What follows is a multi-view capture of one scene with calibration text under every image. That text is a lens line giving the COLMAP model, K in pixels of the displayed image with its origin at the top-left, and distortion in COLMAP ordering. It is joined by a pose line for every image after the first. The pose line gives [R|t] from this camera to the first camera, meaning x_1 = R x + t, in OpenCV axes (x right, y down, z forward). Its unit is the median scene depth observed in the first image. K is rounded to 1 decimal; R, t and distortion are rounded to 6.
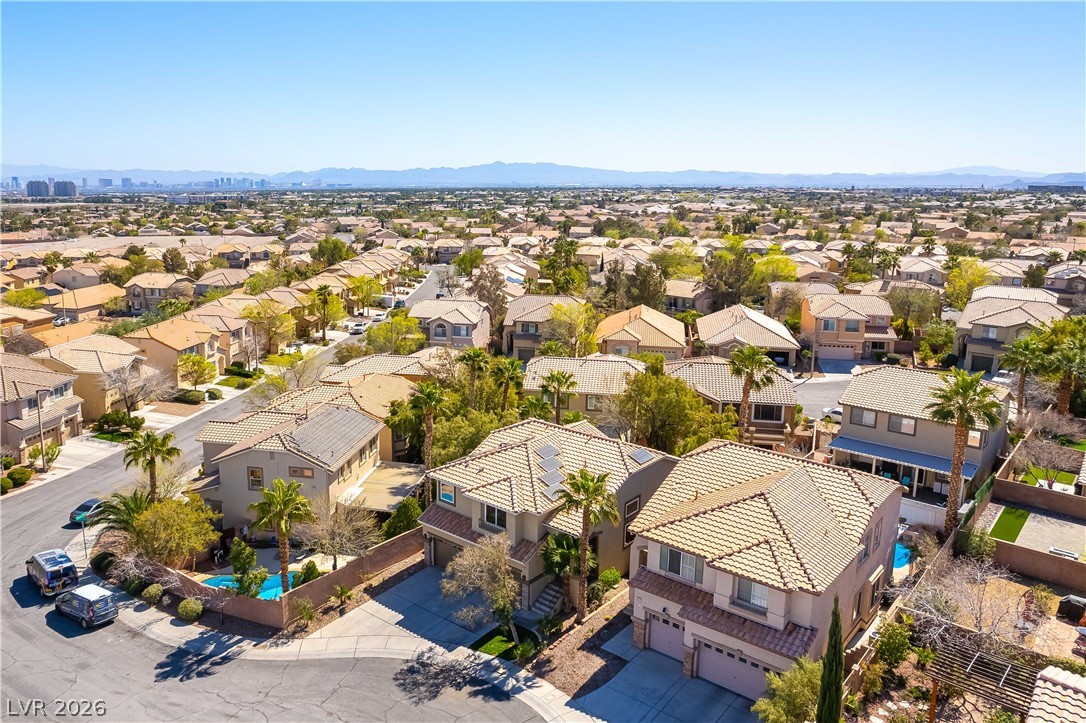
lens RADIAL K [[753.1, 0, 543.0], [0, 753.1, 361.5], [0, 0, 1]] dist [-0.002459, -0.001381]
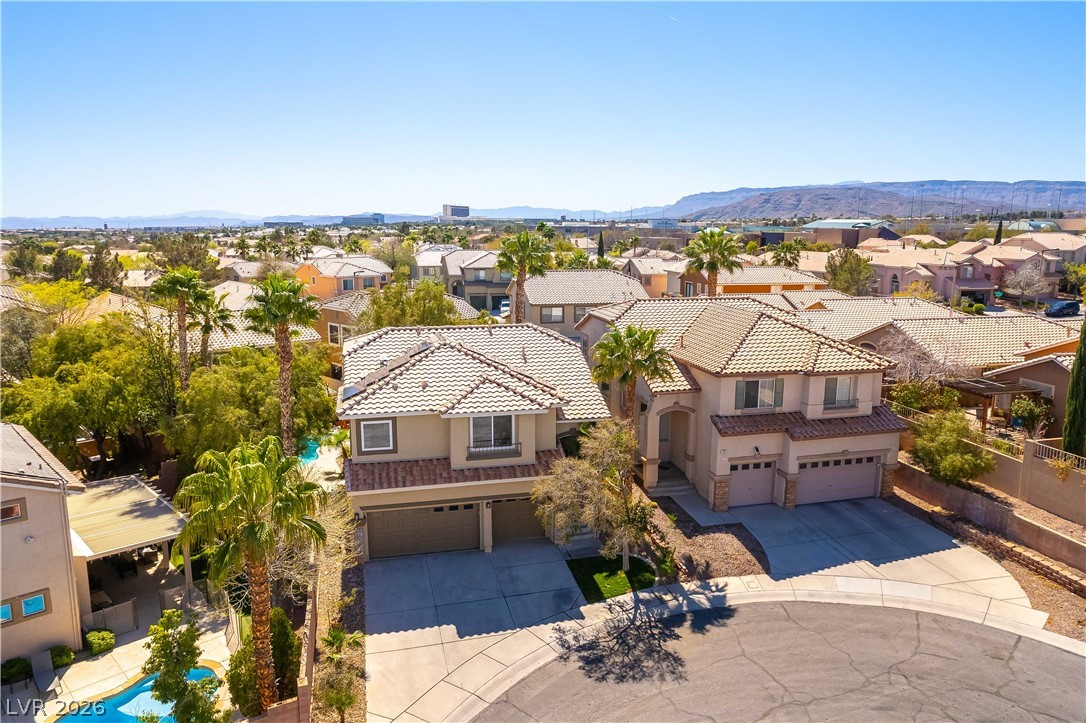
lens RADIAL K [[717.3, 0, 543.0], [0, 717.3, 361.5], [0, 0, 1]] dist [-0.055776, 0.070755]
pose [[0.616619, -0.164827, 0.769814, -0.605511], [0.189559, 0.980153, 0.058027, 0.130895], [-0.764100, 0.110145, 0.635626, 0.635435]]
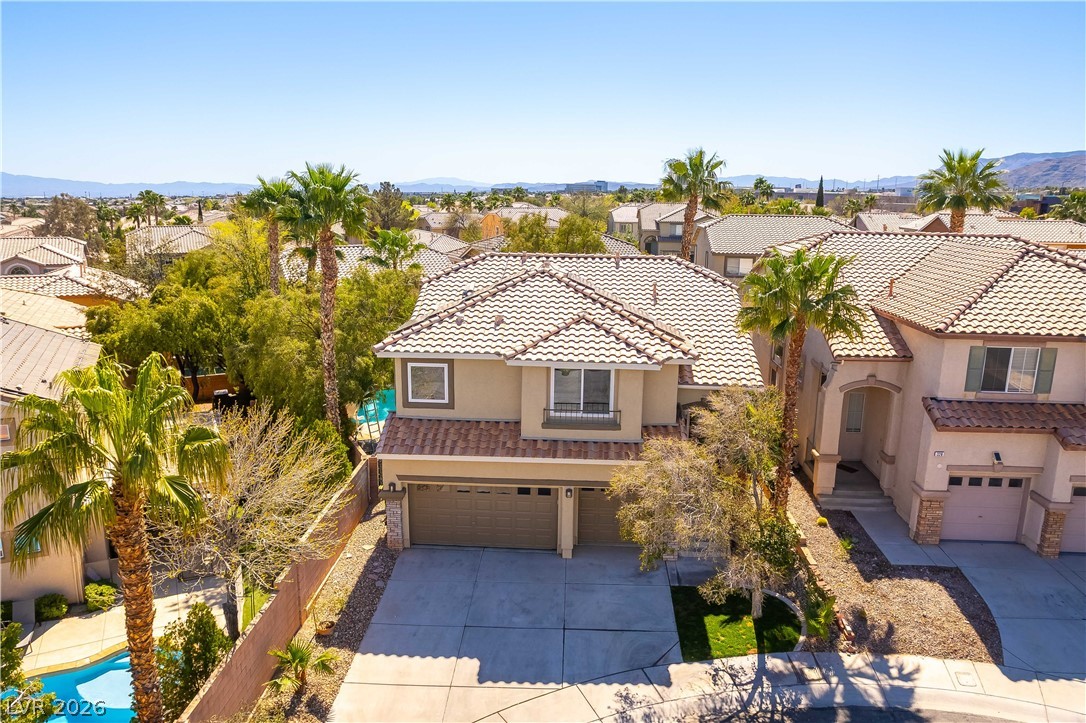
lens RADIAL K [[752.9, 0, 543.0], [0, 752.9, 361.5], [0, 0, 1]] dist [-0.063188, 0.068271]
pose [[0.815774, -0.139452, 0.561308, -0.404536], [0.135736, 0.989554, 0.048575, 0.183990], [-0.562218, 0.036563, 0.826180, 0.716583]]
